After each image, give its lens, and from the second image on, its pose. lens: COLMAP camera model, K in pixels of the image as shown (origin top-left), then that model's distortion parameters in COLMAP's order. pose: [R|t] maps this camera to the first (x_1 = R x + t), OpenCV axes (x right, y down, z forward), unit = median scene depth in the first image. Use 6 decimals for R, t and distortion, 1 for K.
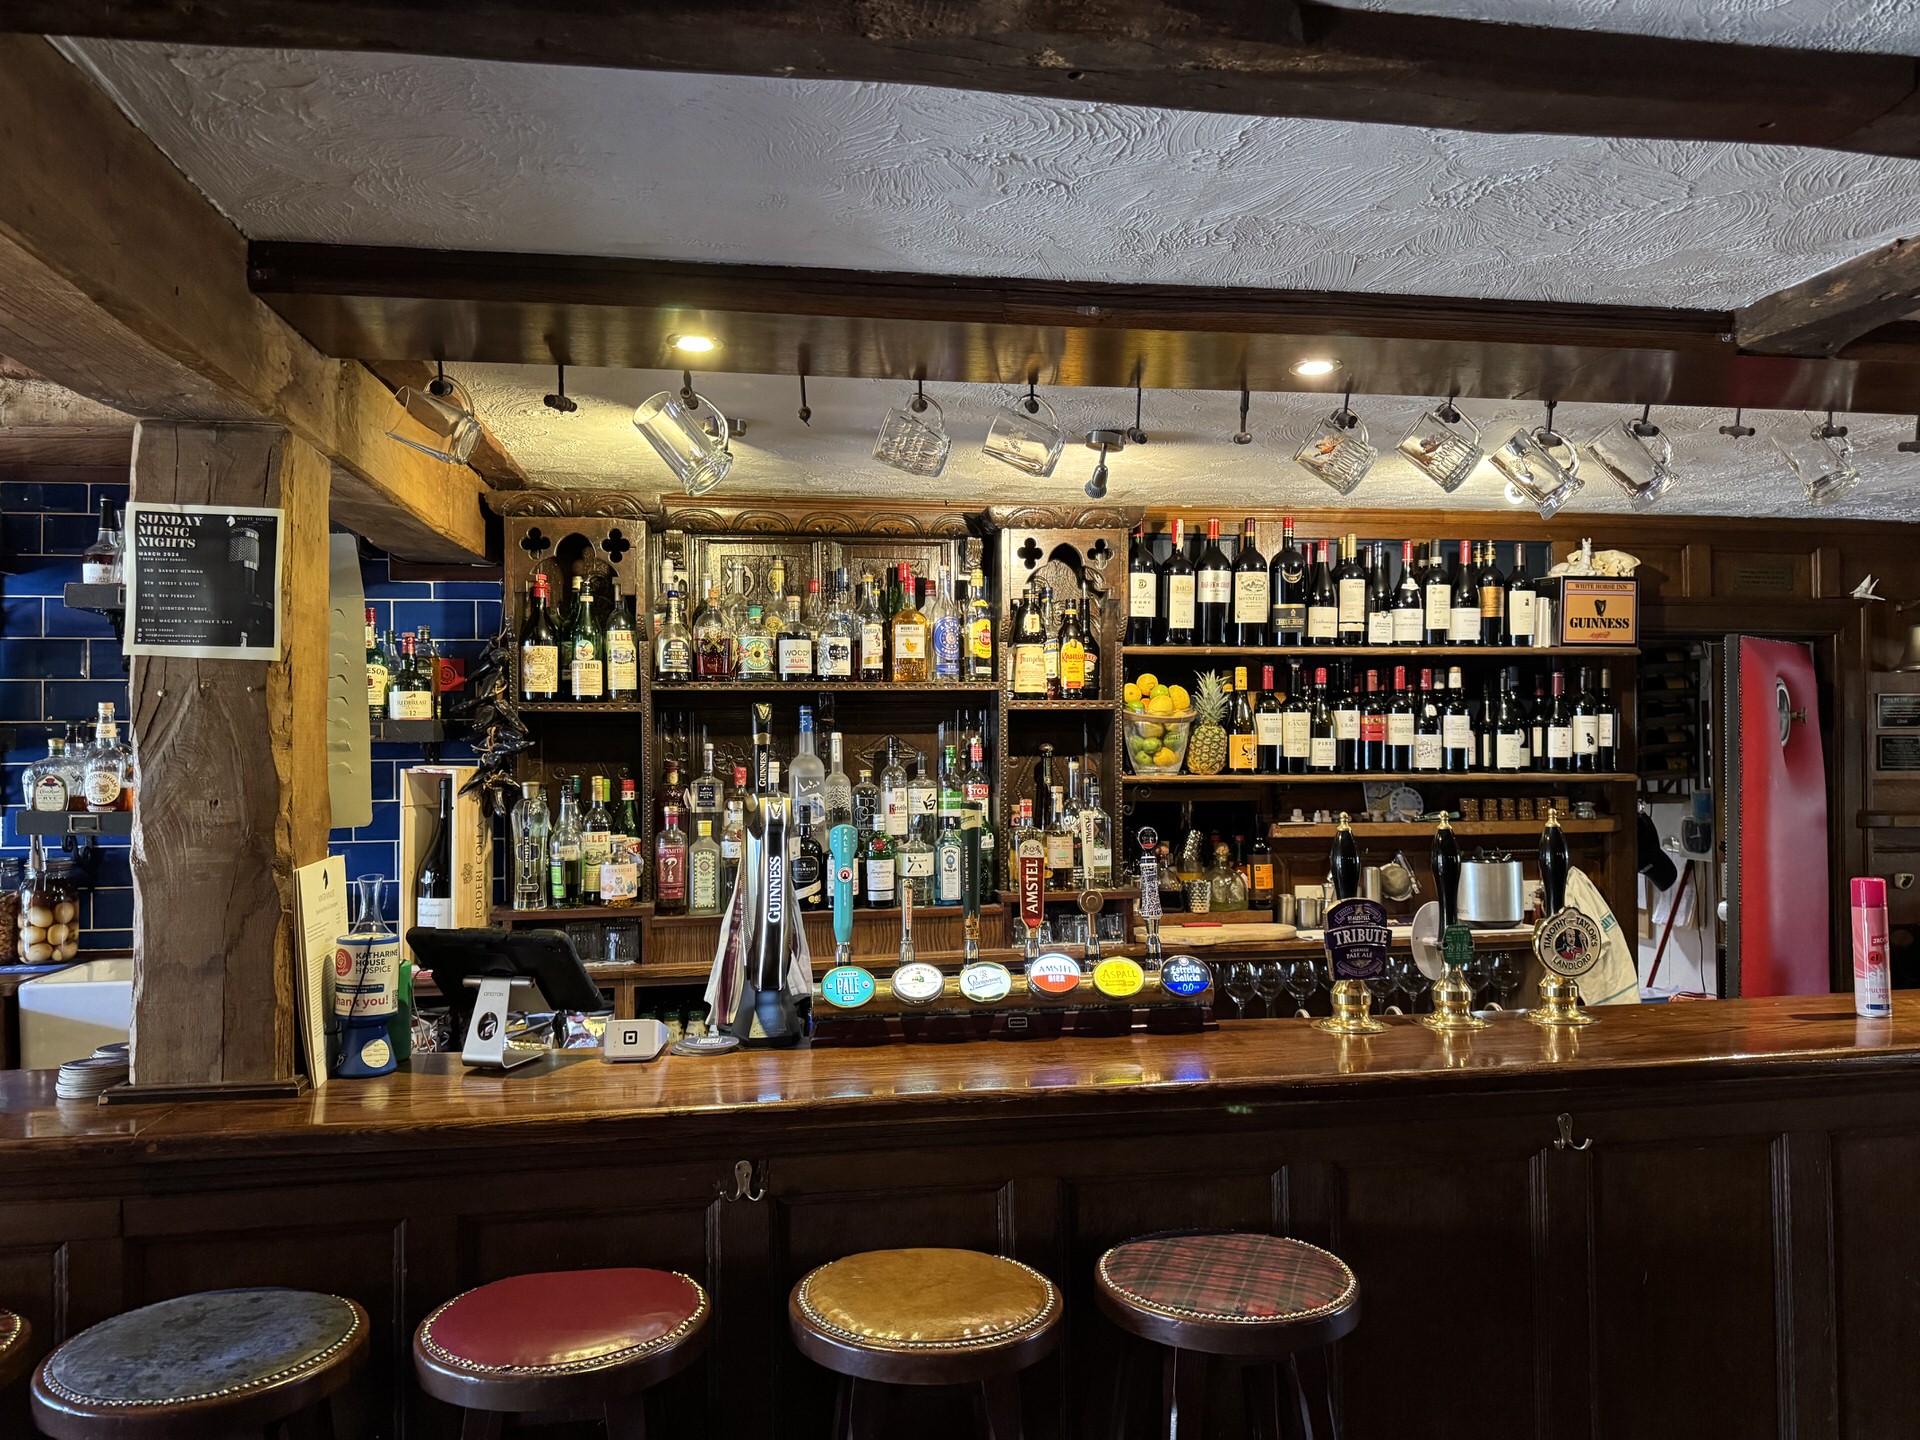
lens RADIAL K [[1346.5, 0, 960.0], [0, 1346.5, 720.0], [0, 0, 1]] dist [0.113831, -0.166757]
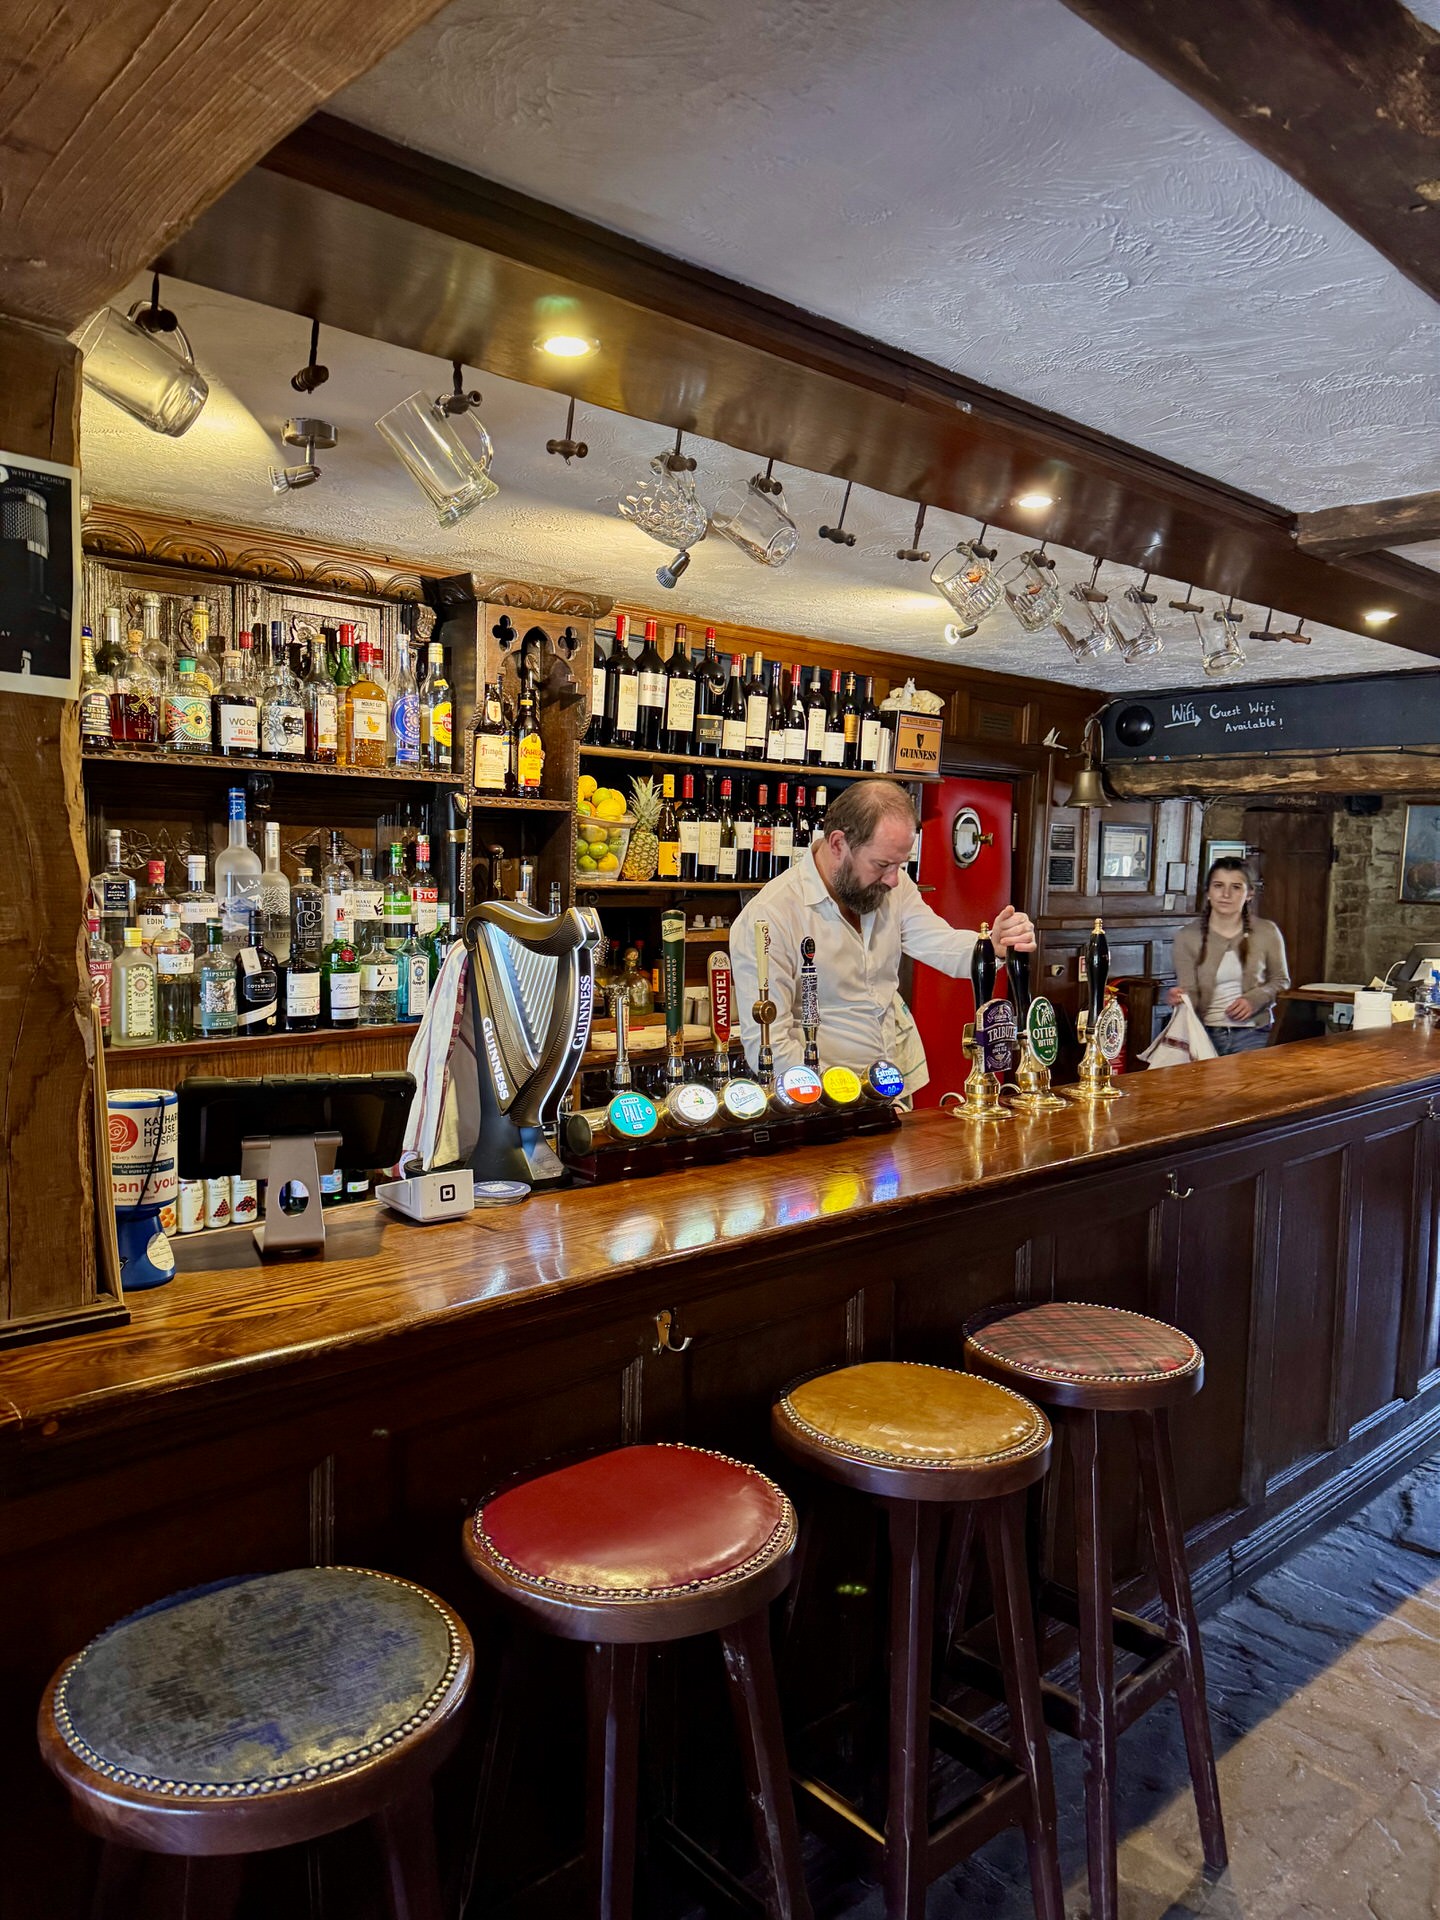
lens RADIAL K [[1350.0, 0, 720.0], [0, 1350.0, 960.0], [0, 0, 1]] dist [0.154282, -0.247315]
pose [[0.830311, -0.015097, 0.557095, -0.335872], [-0.043578, 0.994813, 0.091908, 0.004190], [-0.555594, -0.100590, 0.825347, 0.138197]]
